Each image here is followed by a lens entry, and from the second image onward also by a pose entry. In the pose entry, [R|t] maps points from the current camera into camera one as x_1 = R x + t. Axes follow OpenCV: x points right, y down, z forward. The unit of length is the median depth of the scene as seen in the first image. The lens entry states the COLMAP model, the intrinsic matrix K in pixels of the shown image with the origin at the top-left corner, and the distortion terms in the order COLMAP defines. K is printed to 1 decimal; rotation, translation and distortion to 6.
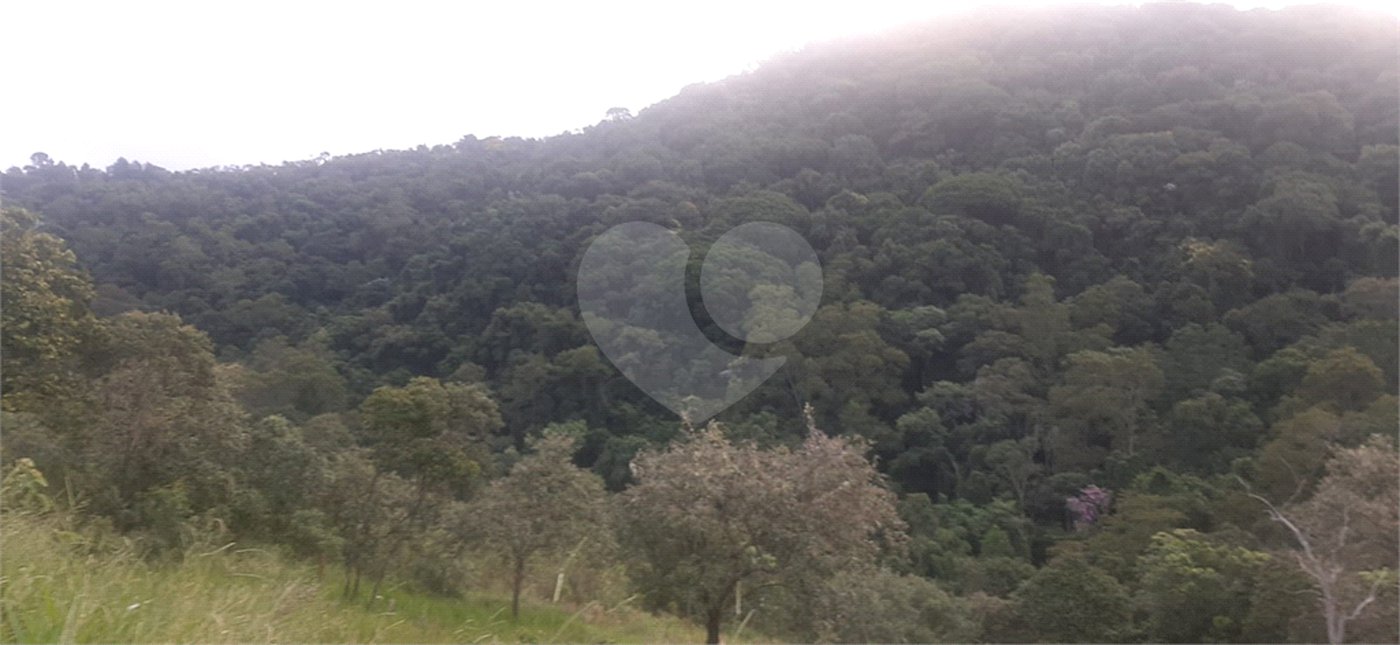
lens RADIAL K [[1180.4, 0, 722.8], [0, 1180.4, 292.3], [0, 0, 1]] dist [0.015907, -0.062467]
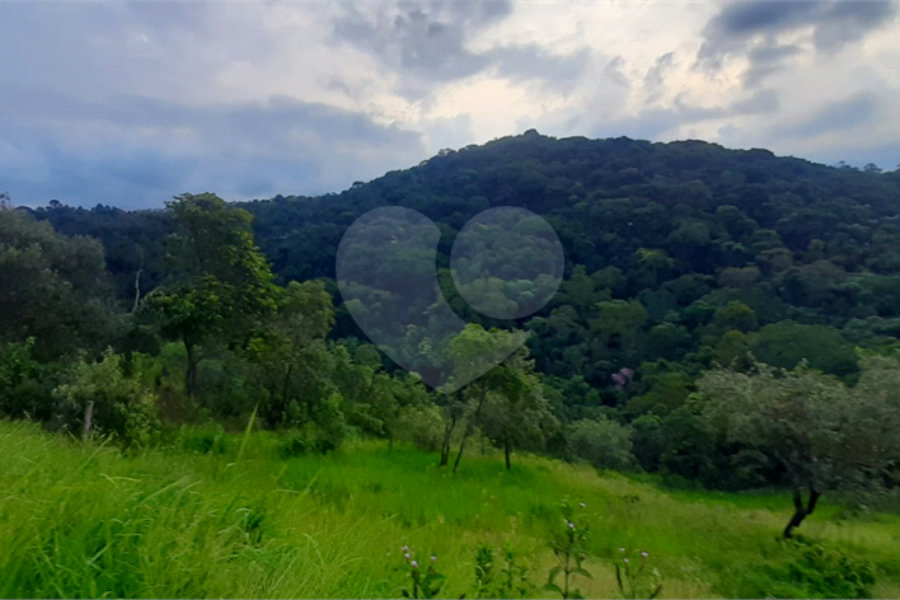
lens RADIAL K [[552.0, 0, 430.5], [0, 552.0, 278.6], [0, 0, 1]] dist [0.009326, -0.013869]
pose [[0.994864, 0.003878, 0.101147, -0.083694], [-0.004675, 0.999960, 0.007641, 0.002586], [-0.101113, -0.008075, 0.994842, 0.065139]]
